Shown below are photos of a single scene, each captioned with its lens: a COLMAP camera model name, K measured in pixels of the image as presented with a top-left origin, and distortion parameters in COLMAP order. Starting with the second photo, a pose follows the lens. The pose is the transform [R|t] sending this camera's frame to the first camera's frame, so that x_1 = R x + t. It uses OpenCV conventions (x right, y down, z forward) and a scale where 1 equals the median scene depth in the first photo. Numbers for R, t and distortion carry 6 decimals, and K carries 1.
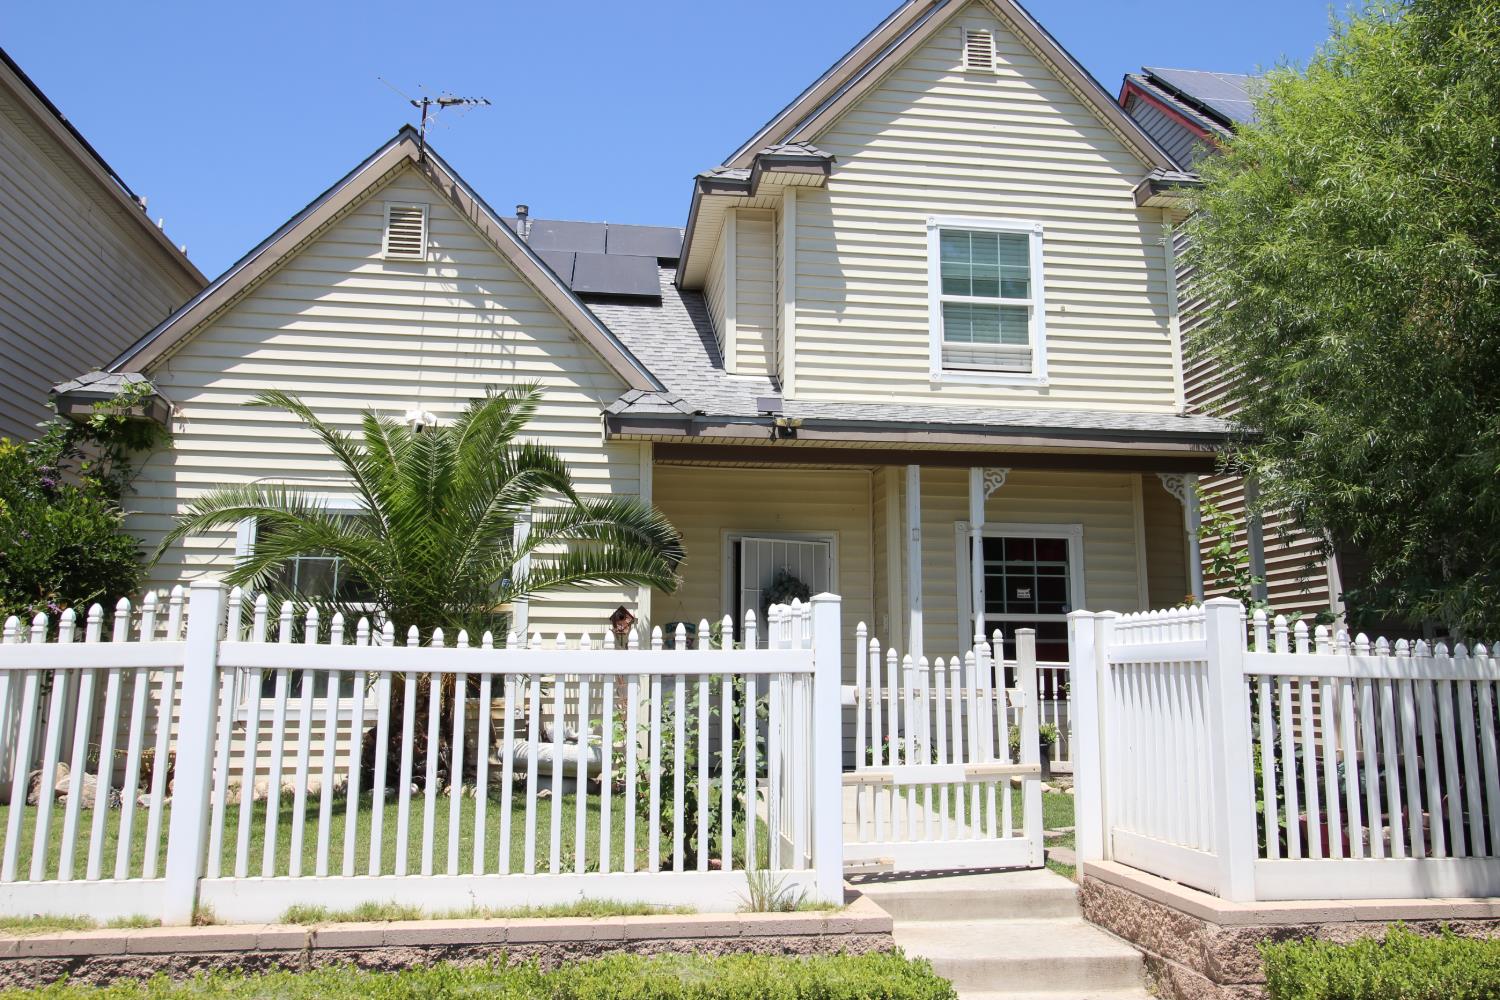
lens RADIAL K [[1203.5, 0, 751.4], [0, 1203.5, 497.9], [0, 0, 1]] dist [0.009365, 0.004035]
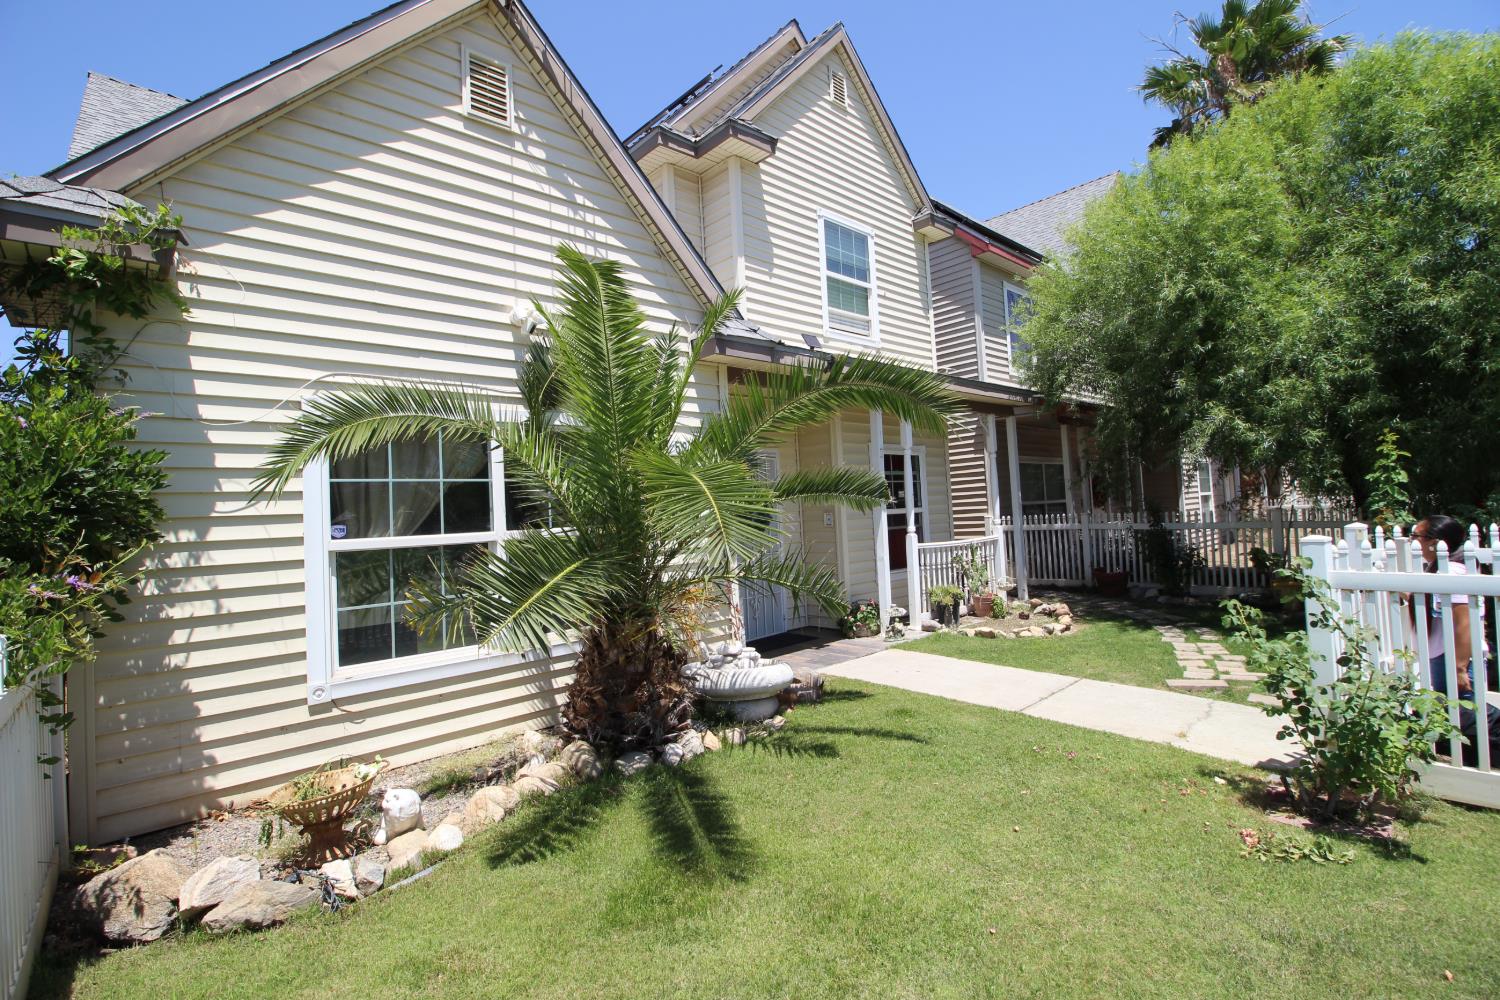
lens RADIAL K [[698.6, 0, 751.0], [0, 698.6, 497.9], [0, 0, 1]] dist [-0.018598, -0.001079]
pose [[0.815759, -0.030326, 0.577596, -0.423162], [-0.032114, 0.994709, 0.097582, 0.009180], [-0.577500, -0.098152, 0.810469, 0.475256]]
